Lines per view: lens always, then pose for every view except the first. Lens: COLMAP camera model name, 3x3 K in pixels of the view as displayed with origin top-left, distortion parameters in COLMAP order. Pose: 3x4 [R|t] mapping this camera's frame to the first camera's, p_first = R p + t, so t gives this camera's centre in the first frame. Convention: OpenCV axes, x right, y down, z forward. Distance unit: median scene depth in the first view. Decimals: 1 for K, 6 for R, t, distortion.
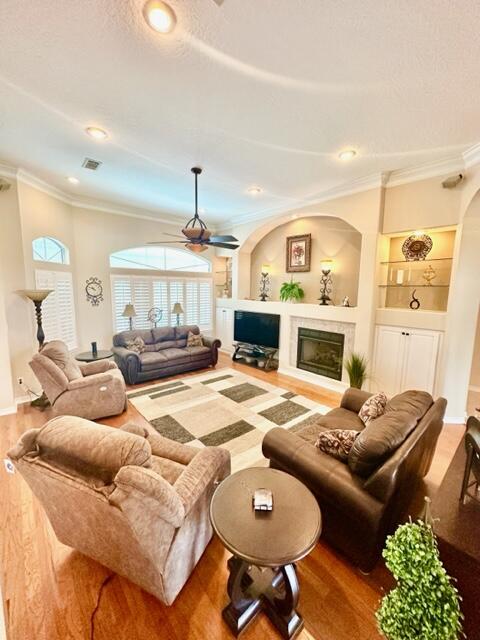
lens RADIAL K [[254.9, 0, 241.4], [0, 254.9, 320.5], [0, 0, 1]] dist [-0.000889, 0.000594]
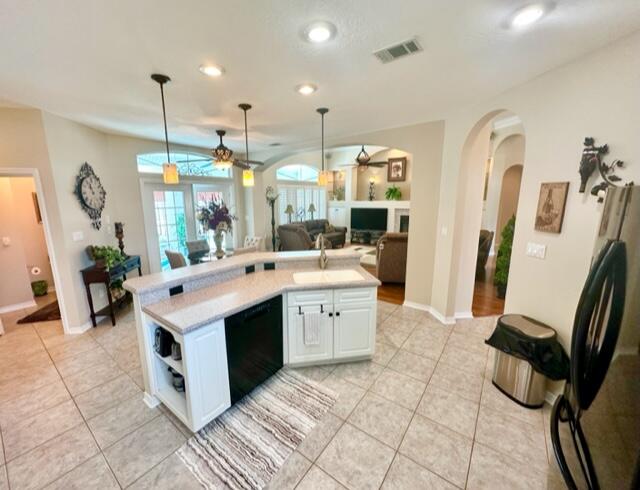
lens RADIAL K [[260.6, 0, 313.5], [0, 260.6, 244.2], [0, 0, 1]] dist [0.003026, -0.000451]
pose [[0.981373, -0.056393, 0.183649, -0.611905], [0.047414, 0.997472, 0.052925, 0.091263], [-0.186169, -0.043232, 0.981566, -0.514731]]
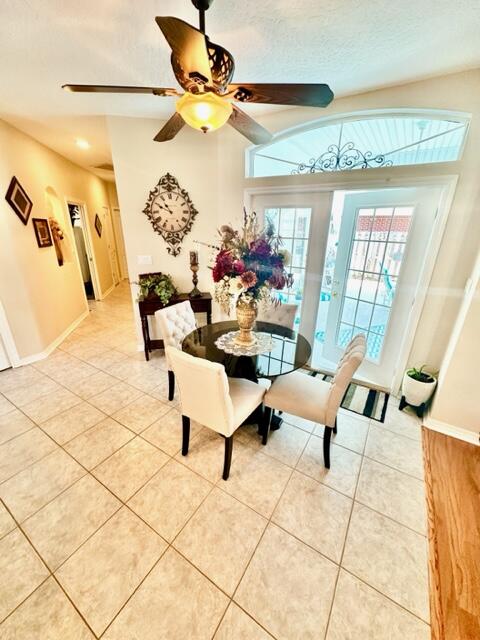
lens RADIAL K [[254.9, 0, 240.9], [0, 254.9, 320.0], [0, 0, 1]] dist [-0.000889, 0.000594]
pose [[0.275828, 0.324416, -0.904806, -0.419250], [-0.137452, 0.944961, 0.296911, 0.006960], [0.951328, 0.042470, 0.305238, 0.223698]]
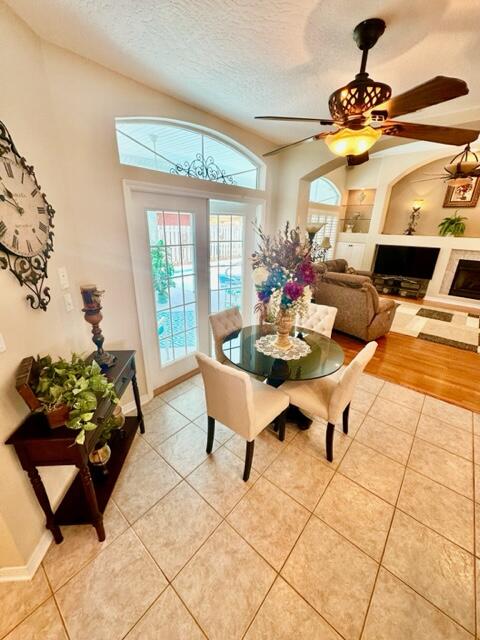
lens RADIAL K [[254.9, 0, 242.4], [0, 254.9, 319.3], [0, 0, 1]] dist [-0.000889, 0.000594]
pose [[0.990230, -0.039556, 0.133717, -0.868247], [0.007324, 0.972353, 0.233400, 0.013660], [-0.139252, -0.230141, 0.963143, -0.025564]]
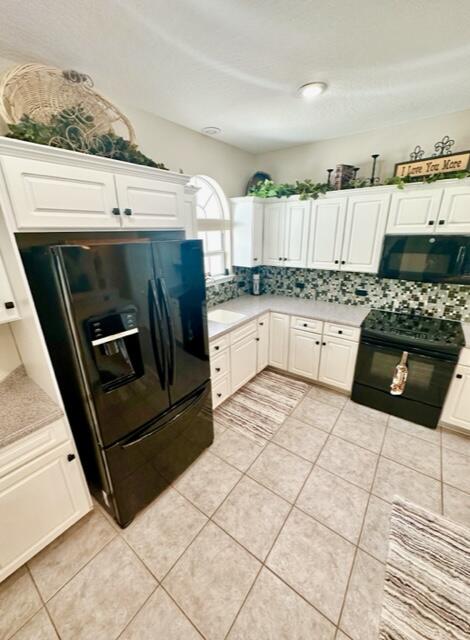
lens RADIAL K [[254.9, 0, 231.0], [0, 254.9, 319.6], [0, 0, 1]] dist [-0.000889, 0.000594]
pose [[-0.981349, 0.067537, -0.179979, -0.402899], [-0.020761, 0.893542, 0.448500, 0.026142], [0.191109, 0.443872, -0.875474, -0.116968]]
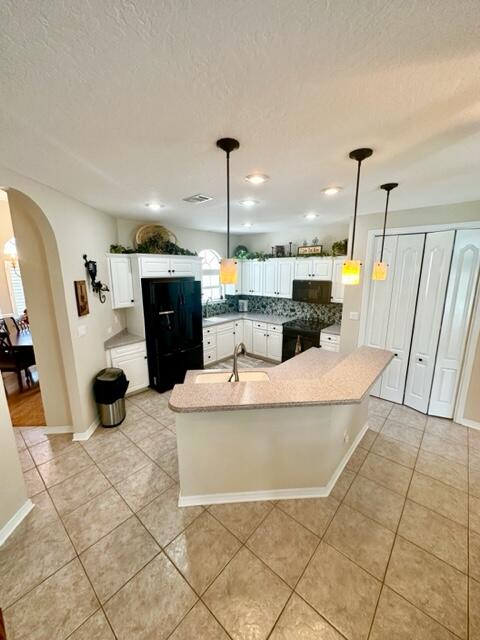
lens RADIAL K [[254.9, 0, 239.5], [0, 254.9, 319.7], [0, 0, 1]] dist [-0.000889, 0.000594]
pose [[-0.992885, 0.009453, -0.118704, -0.455767], [-0.029690, 0.945711, 0.323650, -0.065459], [0.115319, 0.324872, -0.938701, 0.352436]]
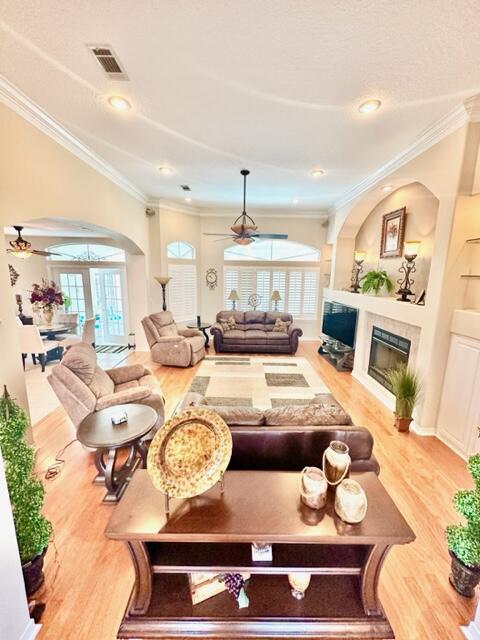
lens RADIAL K [[254.9, 0, 240.1], [0, 254.9, 321.5], [0, 0, 1]] dist [-0.000889, 0.000594]
pose [[0.749125, 0.121312, -0.651226, 0.420516], [-0.091500, 0.992614, 0.079651, -0.013536], [0.656079, -0.000081, 0.754692, 0.091225]]
